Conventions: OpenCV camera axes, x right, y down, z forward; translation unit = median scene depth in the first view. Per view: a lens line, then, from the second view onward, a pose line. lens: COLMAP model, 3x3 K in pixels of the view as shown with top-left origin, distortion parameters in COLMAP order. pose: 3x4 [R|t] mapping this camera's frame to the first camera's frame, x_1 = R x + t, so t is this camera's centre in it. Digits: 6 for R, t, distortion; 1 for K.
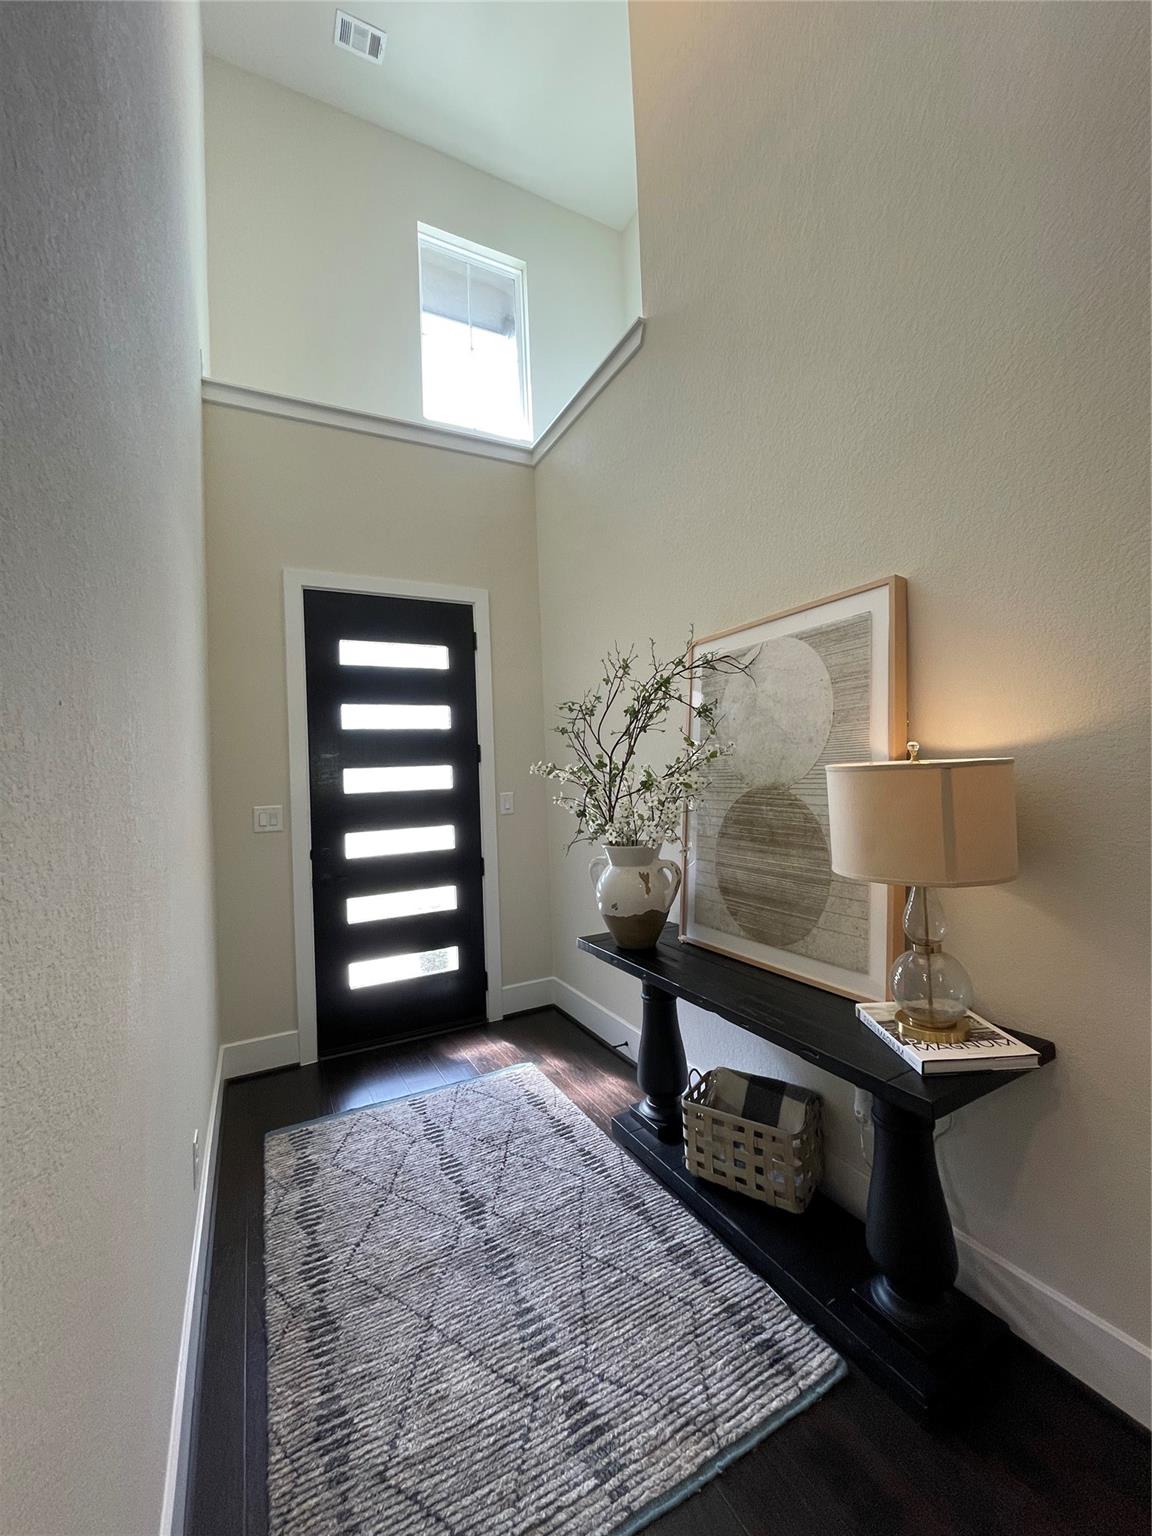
lens RADIAL K [[621.4, 0, 576.0], [0, 621.4, 768.0], [0, 0, 1]] dist [-0.000988, 0.000096]
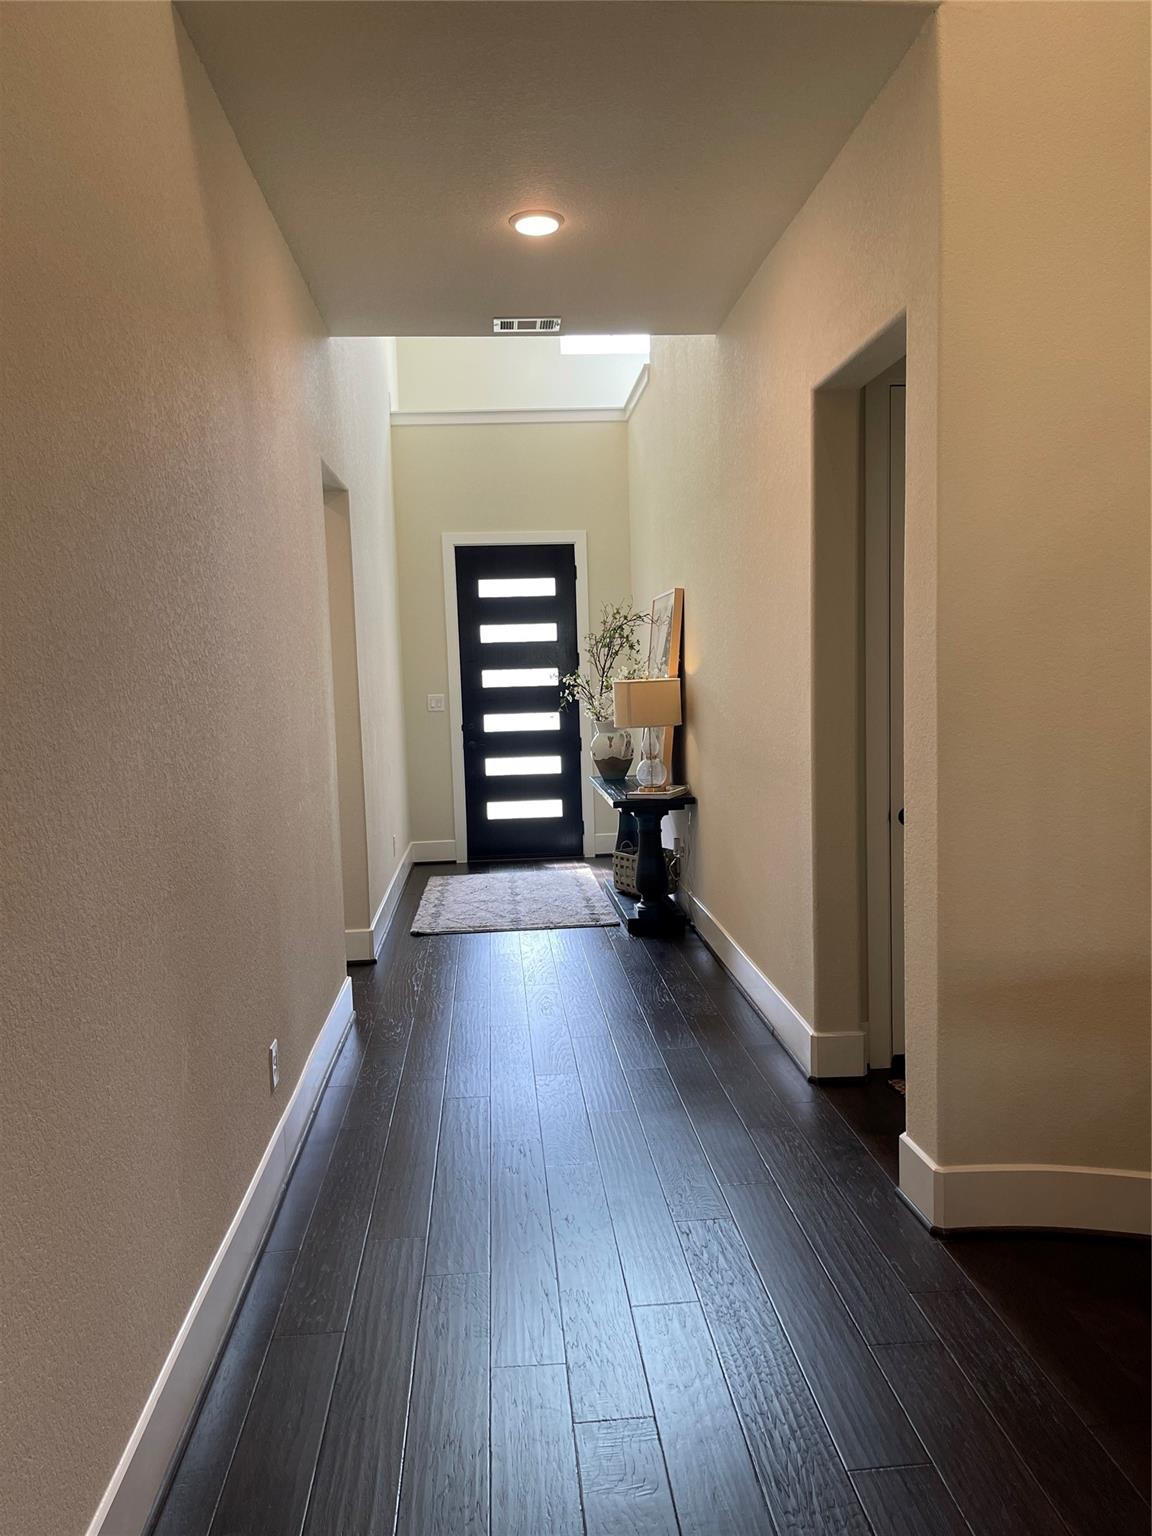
lens RADIAL K [[1142.6, 0, 576.0], [0, 1142.6, 768.0], [0, 0, 1]] dist [0.145585, 0.000017]
pose [[0.919241, 0.045437, -0.391066, 0.873960], [0.000166, 0.993273, 0.115795, -0.080366], [0.393696, -0.106508, 0.913049, -1.365977]]
